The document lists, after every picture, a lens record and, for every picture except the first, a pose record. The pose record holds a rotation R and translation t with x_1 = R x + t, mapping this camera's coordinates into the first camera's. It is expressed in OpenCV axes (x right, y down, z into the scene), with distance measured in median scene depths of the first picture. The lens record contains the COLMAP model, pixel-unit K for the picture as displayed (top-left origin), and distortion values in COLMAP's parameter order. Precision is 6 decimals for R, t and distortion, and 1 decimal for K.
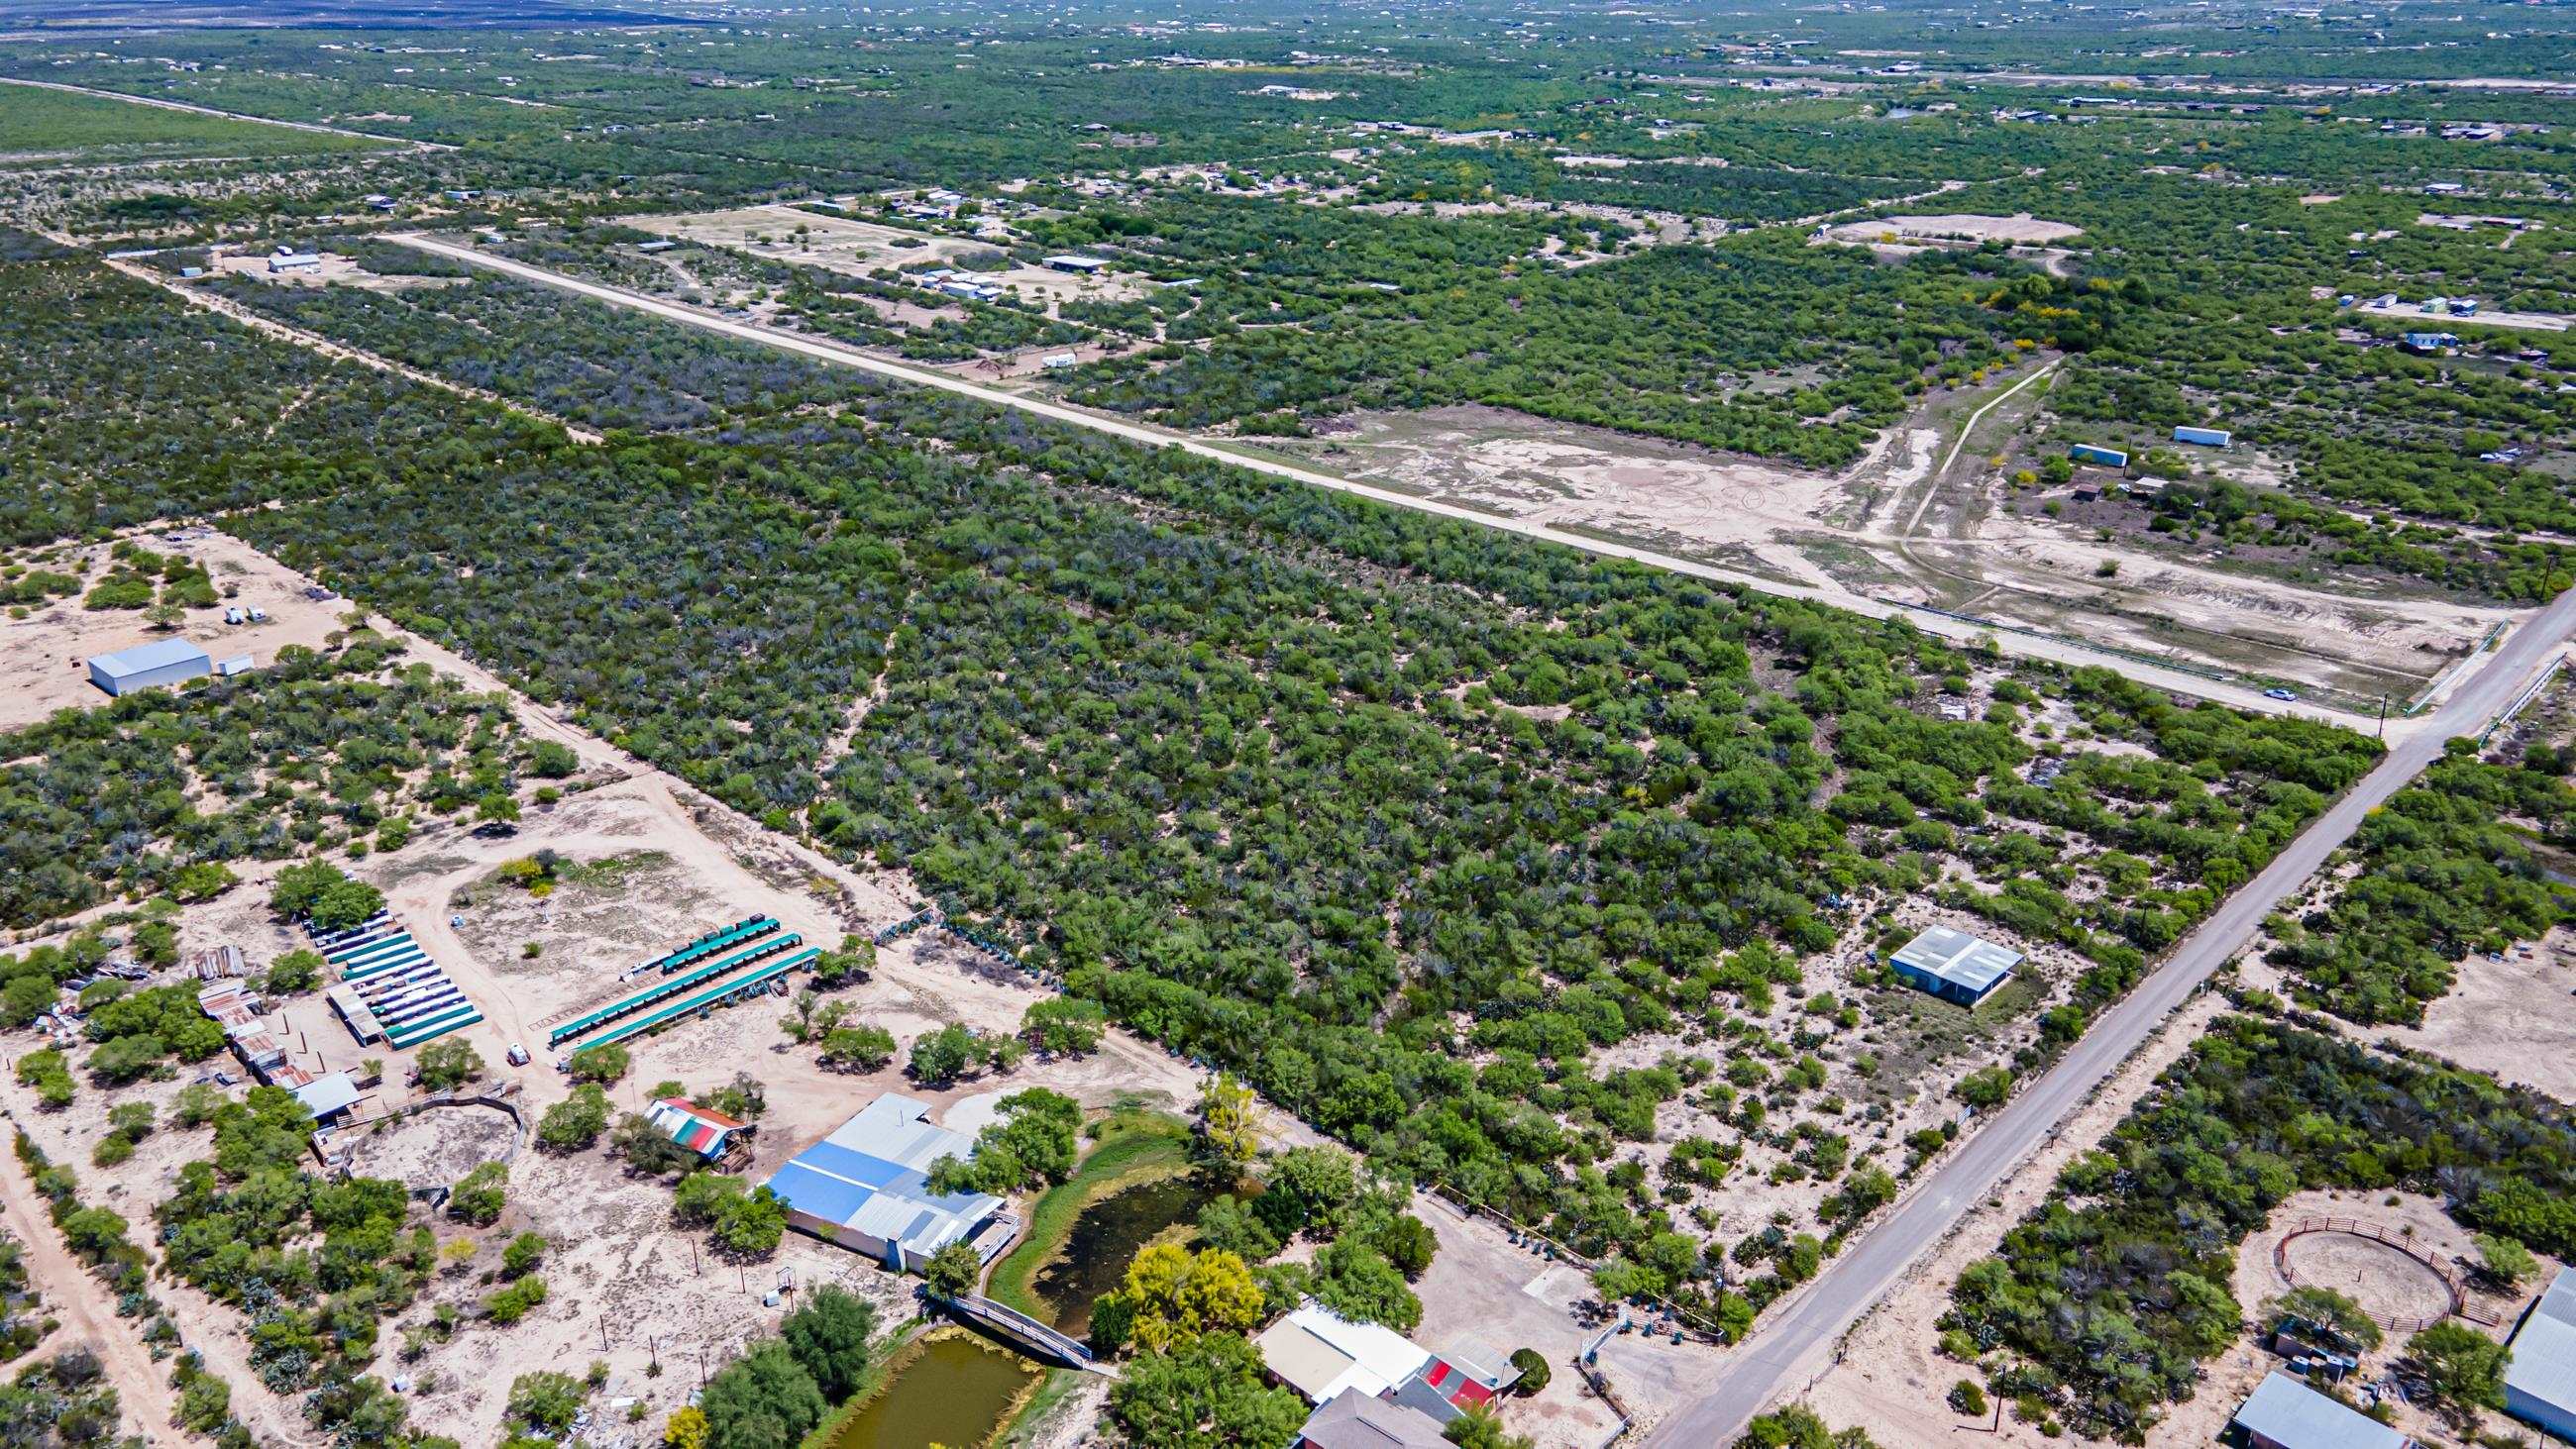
lens RADIAL K [[1891.1, 0, 1288.0], [0, 1891.1, 724.5], [0, 0, 1]] dist [0.030951, 0.004793]
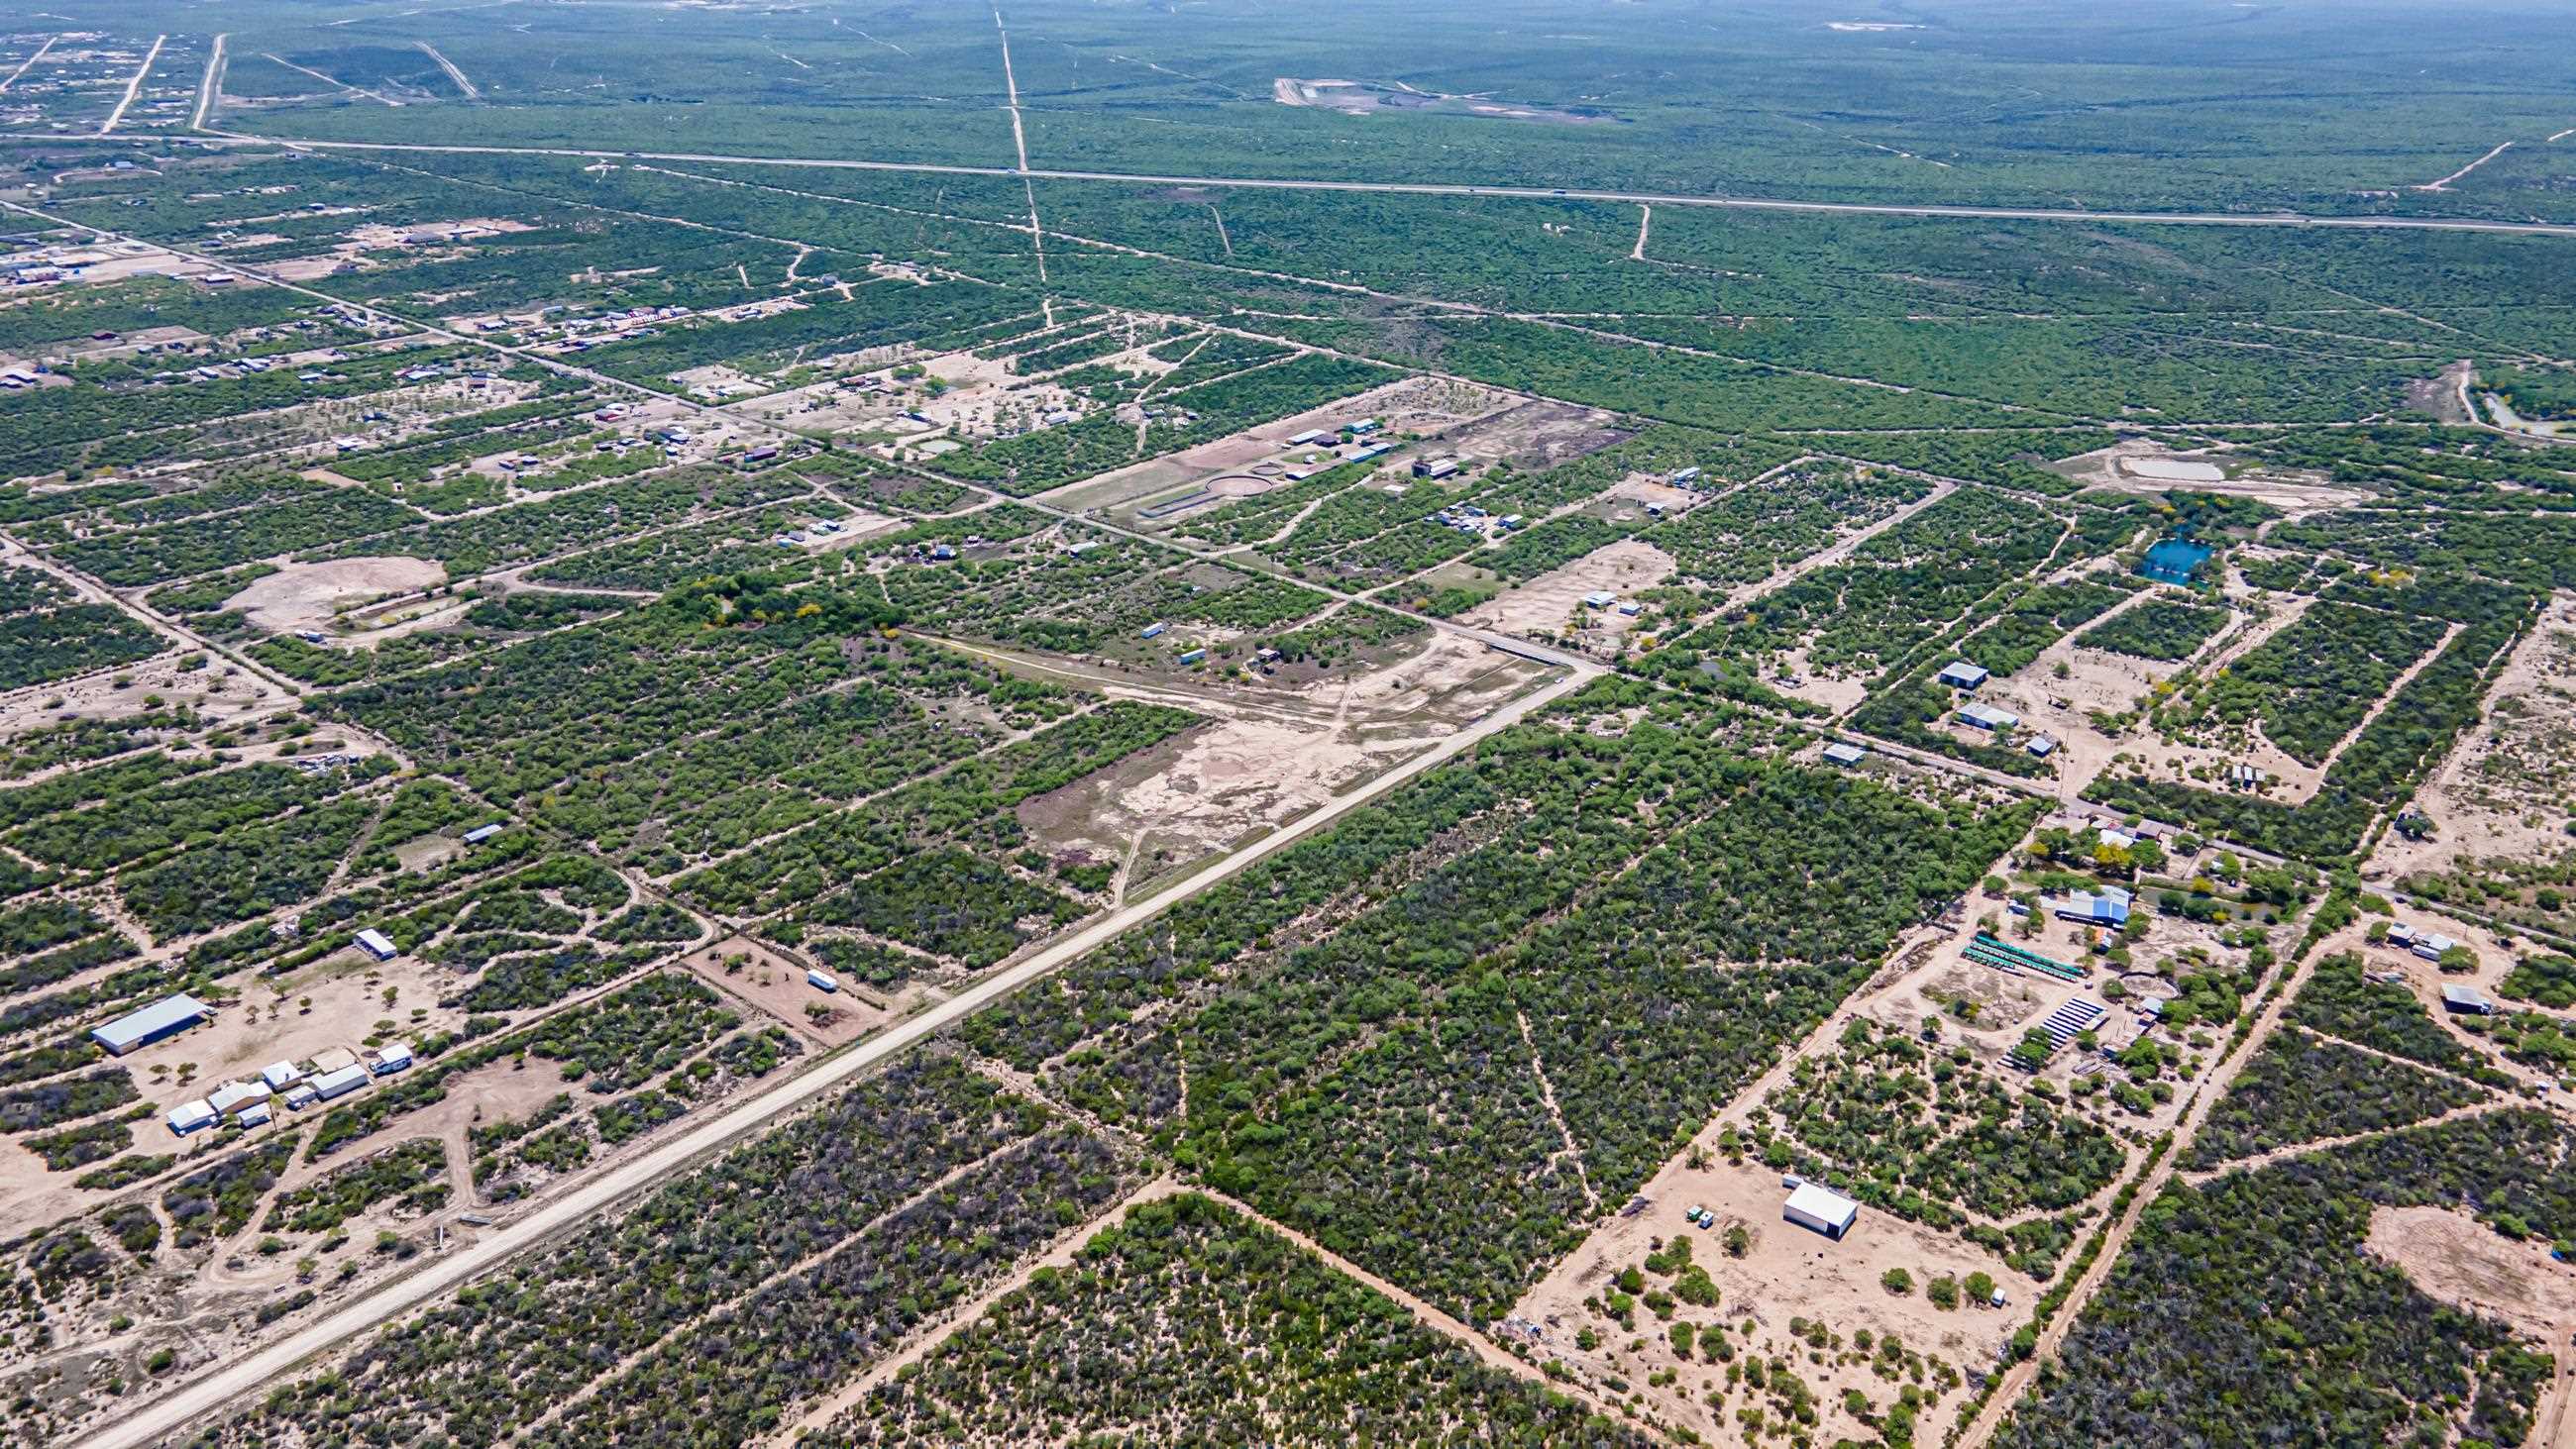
lens RADIAL K [[1891.1, 0, 1288.0], [0, 1891.1, 724.5], [0, 0, 1]] dist [0.030951, 0.004793]
pose [[-0.070636, -0.394339, 0.916246, -2.224212], [0.368097, 0.843407, 0.391368, -1.350975], [-0.927100, 0.364912, 0.085580, 1.417728]]
